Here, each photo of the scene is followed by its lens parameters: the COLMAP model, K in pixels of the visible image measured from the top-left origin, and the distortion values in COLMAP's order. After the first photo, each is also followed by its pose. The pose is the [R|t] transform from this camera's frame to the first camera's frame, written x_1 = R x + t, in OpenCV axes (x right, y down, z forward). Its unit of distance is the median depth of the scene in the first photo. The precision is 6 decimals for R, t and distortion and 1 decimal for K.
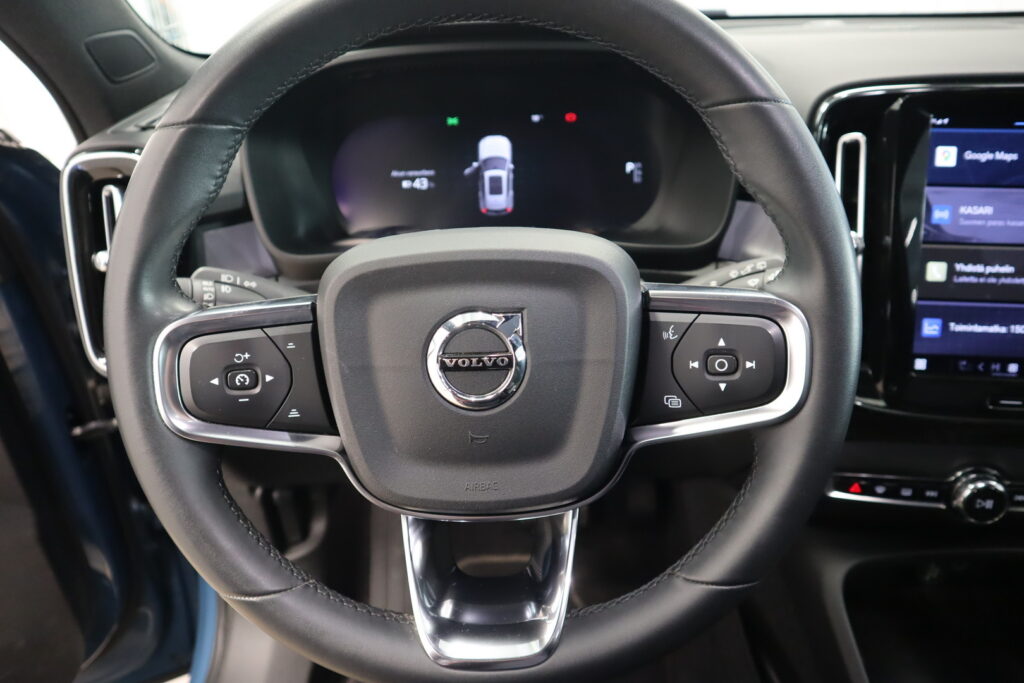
lens RADIAL K [[708.3, 0, 512.0], [0, 708.3, 341.5], [0, 0, 1]] dist [-0.115265, 0.075429]
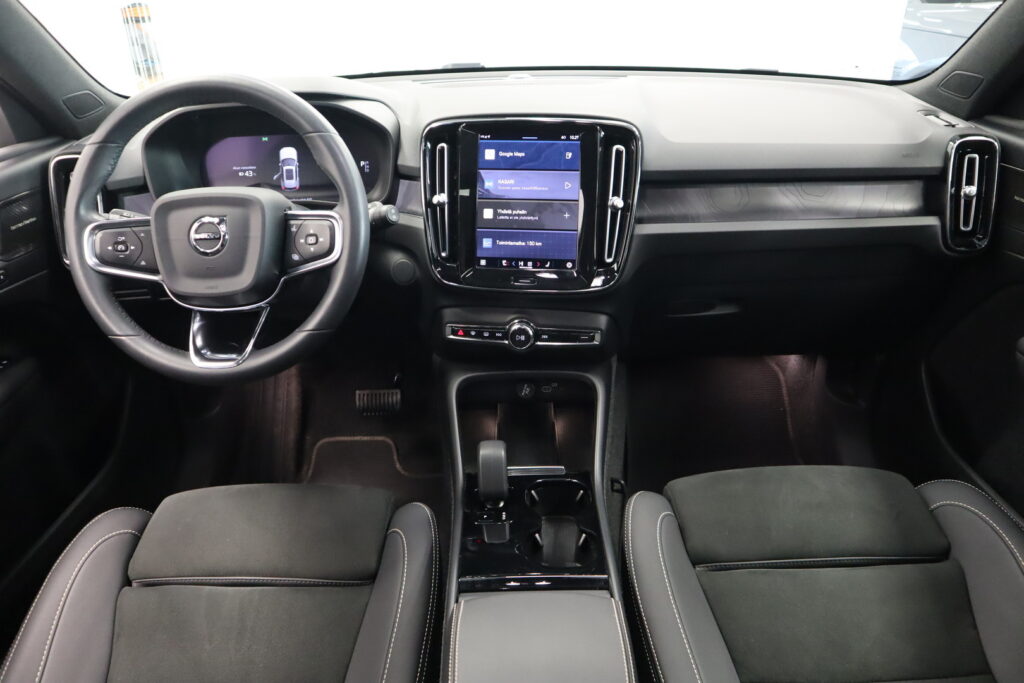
lens RADIAL K [[711.7, 0, 512.0], [0, 711.7, 341.5], [0, 0, 1]] dist [-0.125315, 0.085084]
pose [[0.999951, 0.007473, 0.006431, 0.687234], [-0.007388, 0.999886, -0.013180, 0.287258], [-0.006529, 0.013132, 0.999892, -1.003121]]
